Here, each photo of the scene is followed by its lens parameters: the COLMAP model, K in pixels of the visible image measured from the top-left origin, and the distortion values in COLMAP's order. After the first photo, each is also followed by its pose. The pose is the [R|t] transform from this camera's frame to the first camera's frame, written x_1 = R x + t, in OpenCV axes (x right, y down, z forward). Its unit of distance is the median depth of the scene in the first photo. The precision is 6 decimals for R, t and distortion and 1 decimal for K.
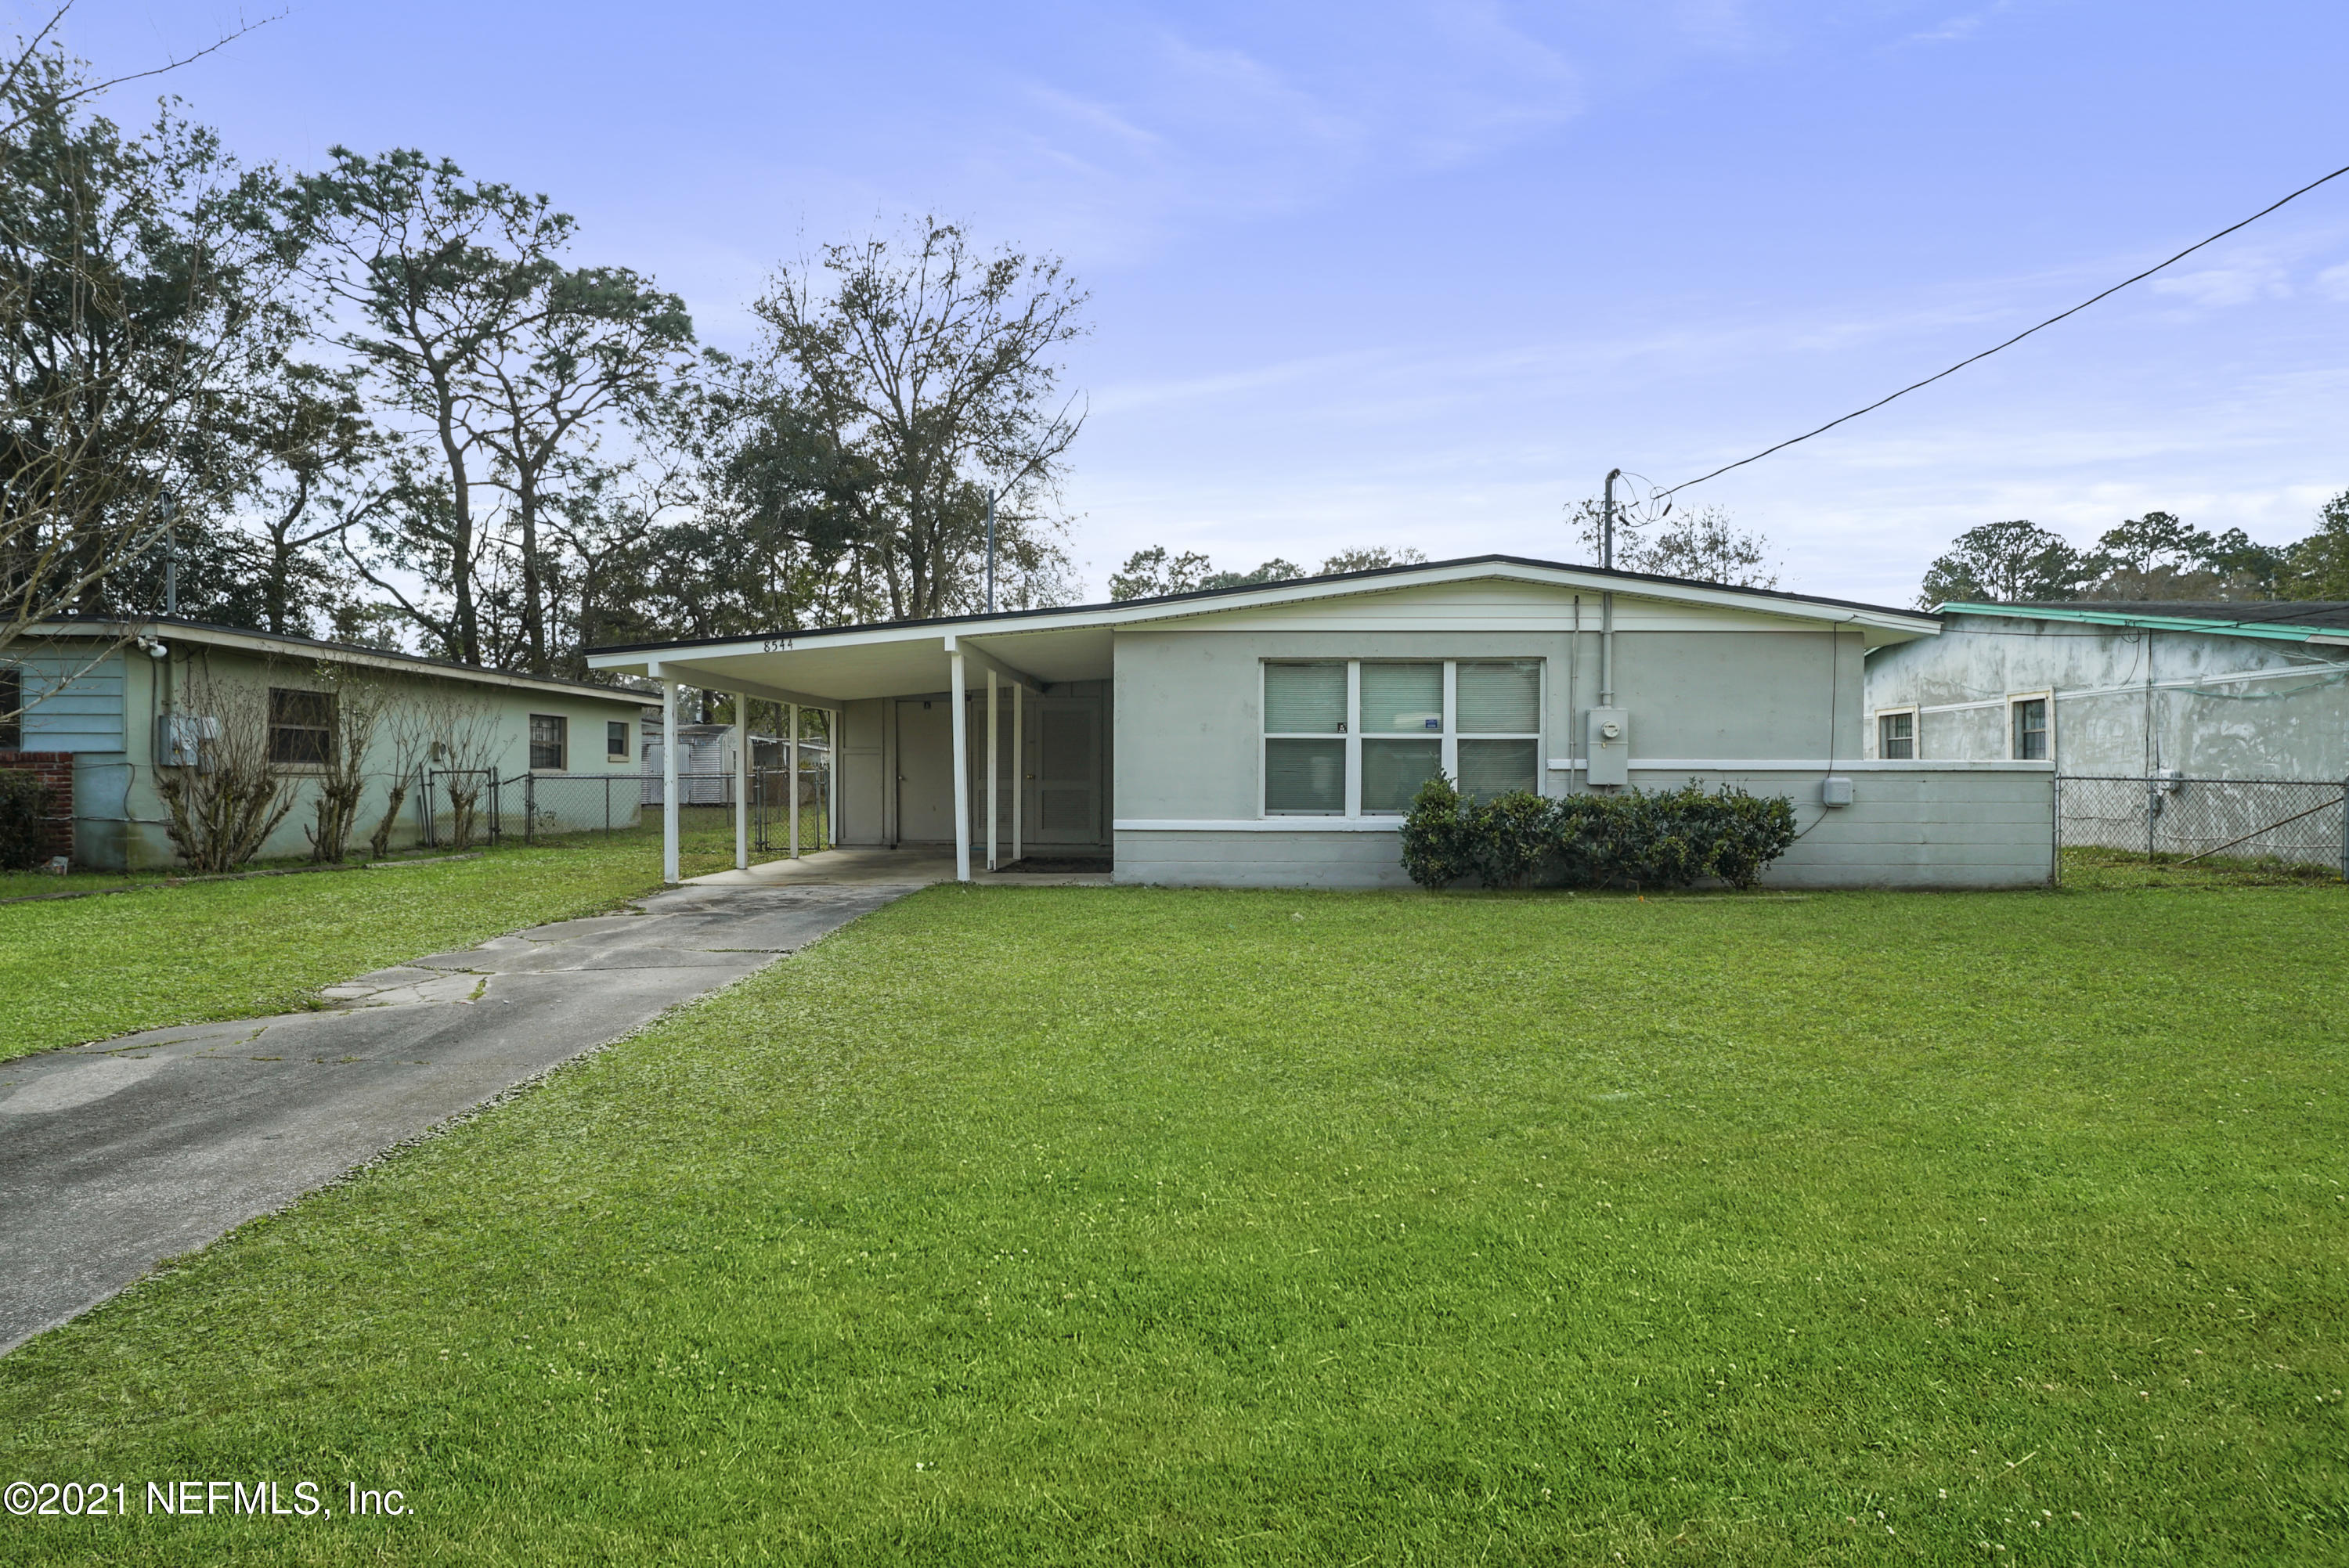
lens RADIAL K [[1380.1, 0, 1174.5], [0, 1380.1, 784.0], [0, 0, 1]] dist [-0.001166, 0.002319]
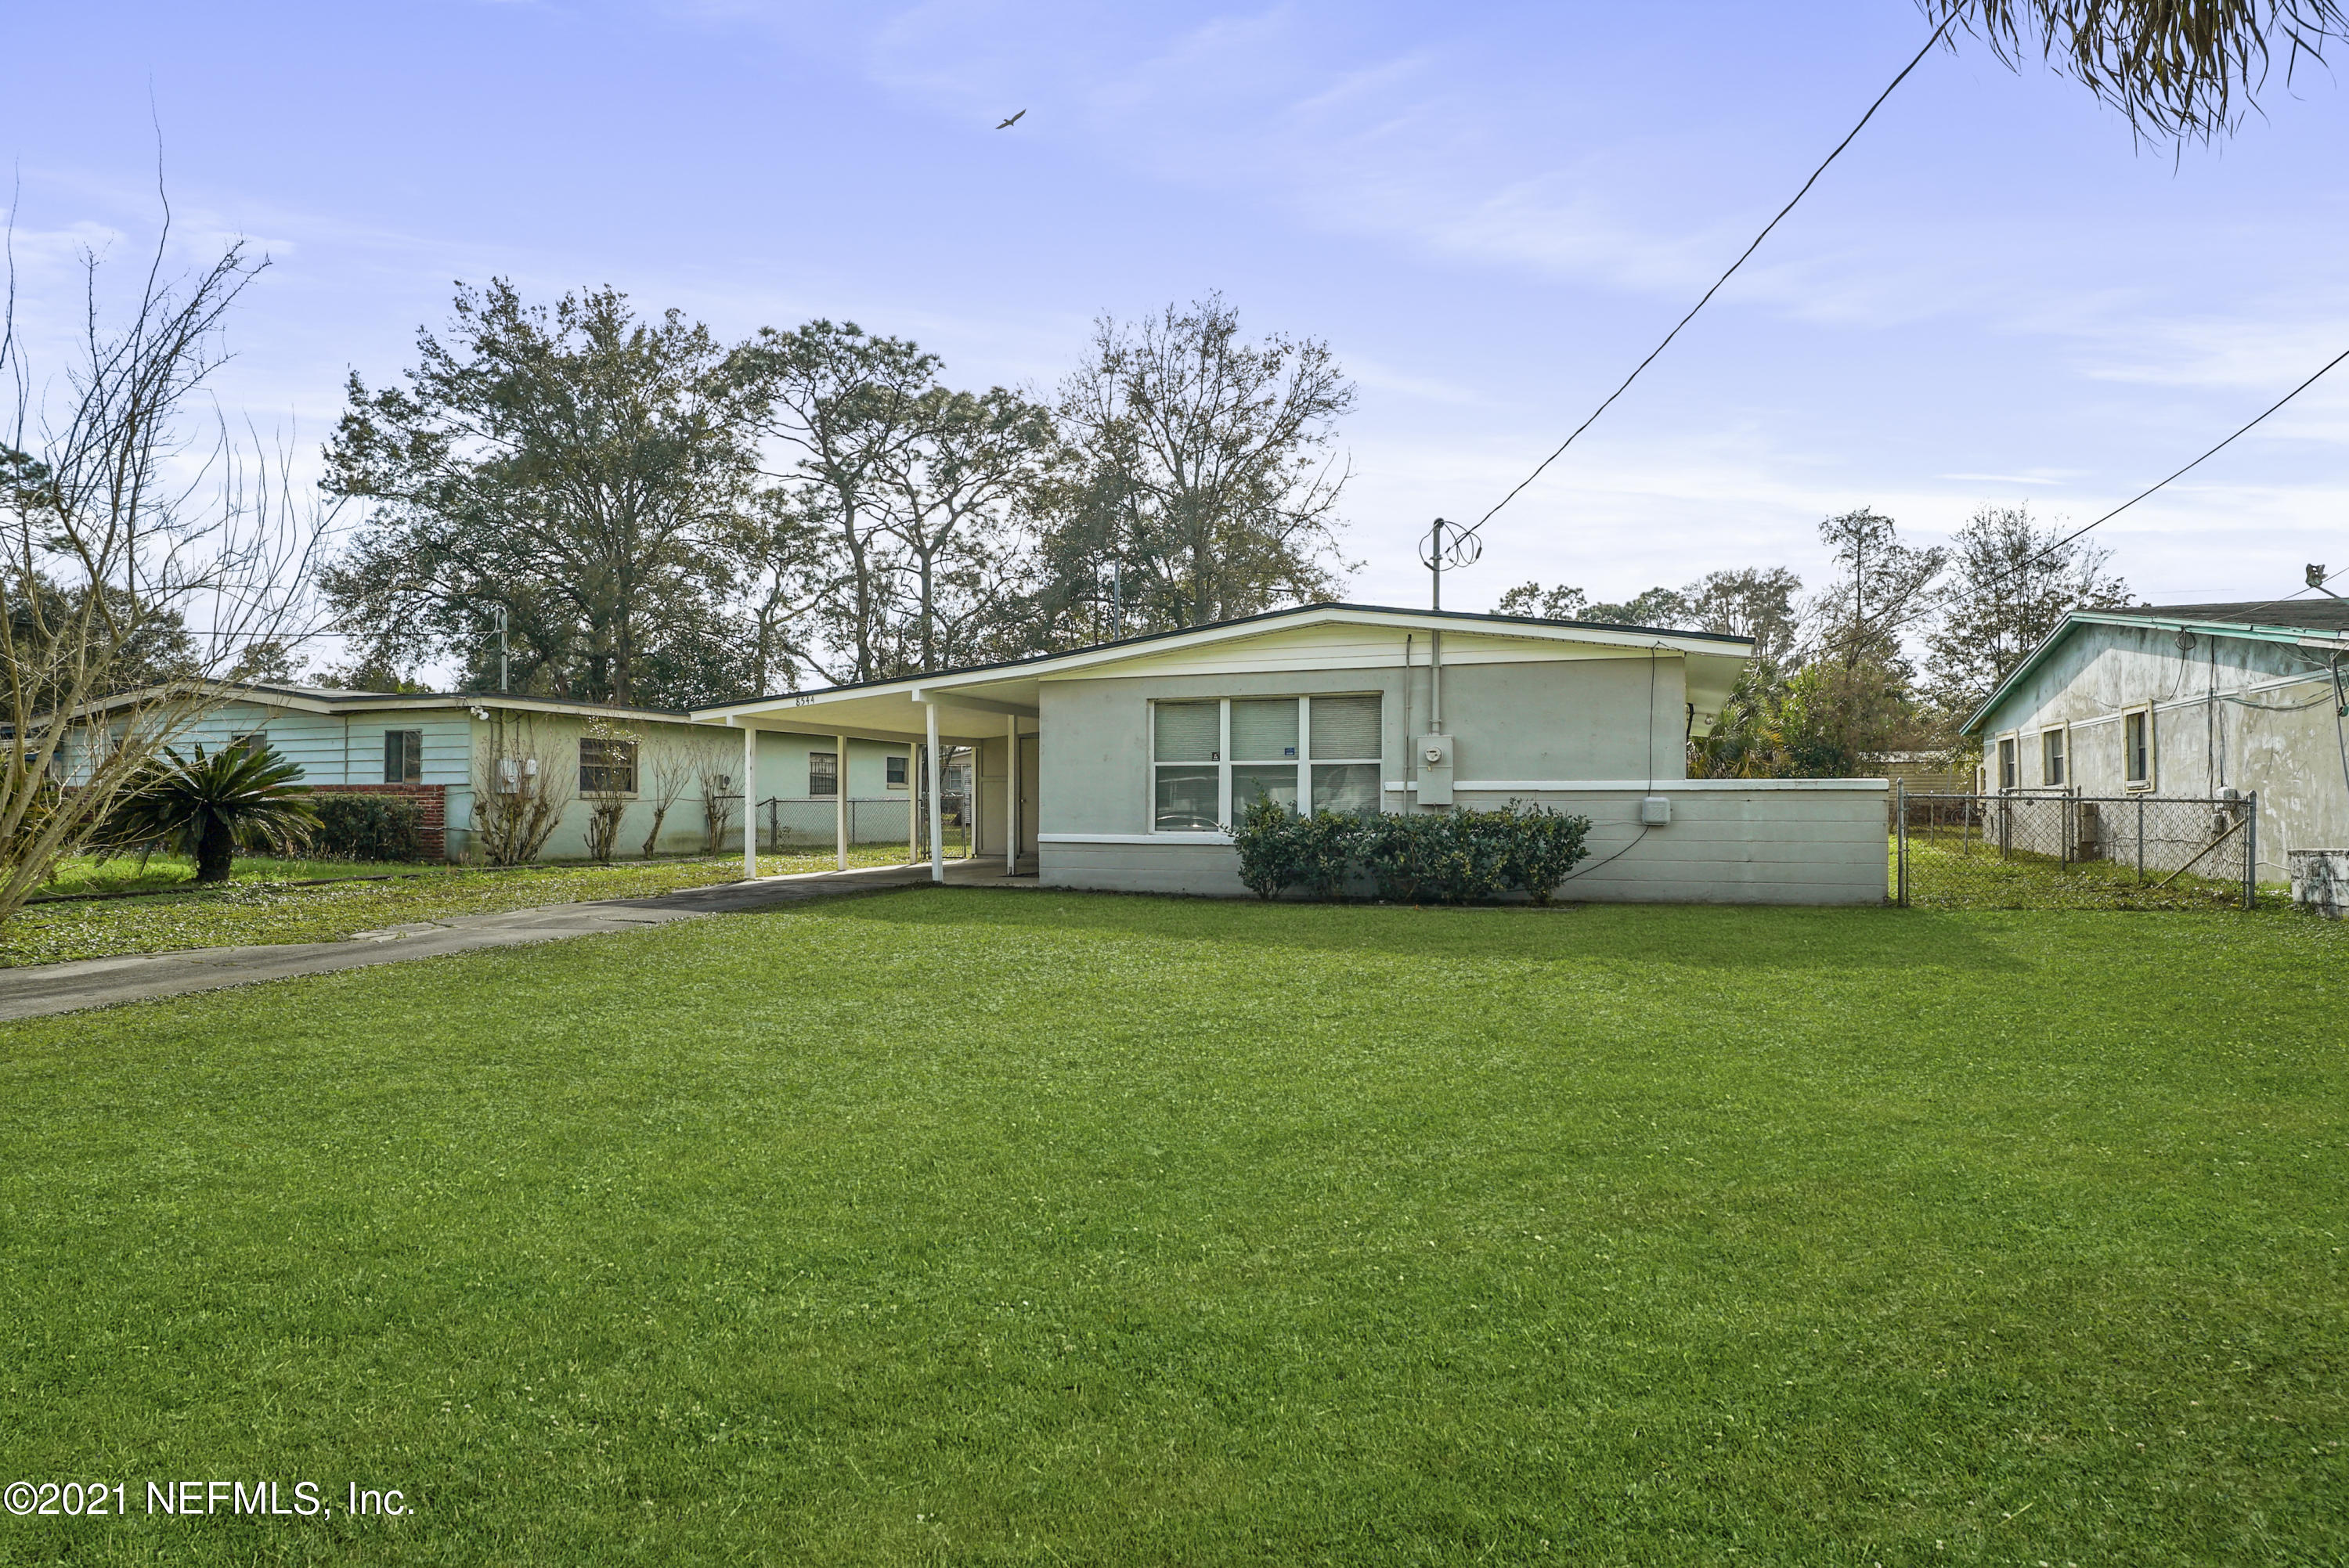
lens RADIAL K [[1262.6, 0, 1174.5], [0, 1262.6, 784.0], [0, 0, 1]] dist [-0.003361, -0.000447]
pose [[0.942989, -0.007064, -0.332750, 0.373115], [0.000918, 0.999826, -0.018625, 0.002302], [0.332824, 0.017258, 0.942831, -0.018131]]
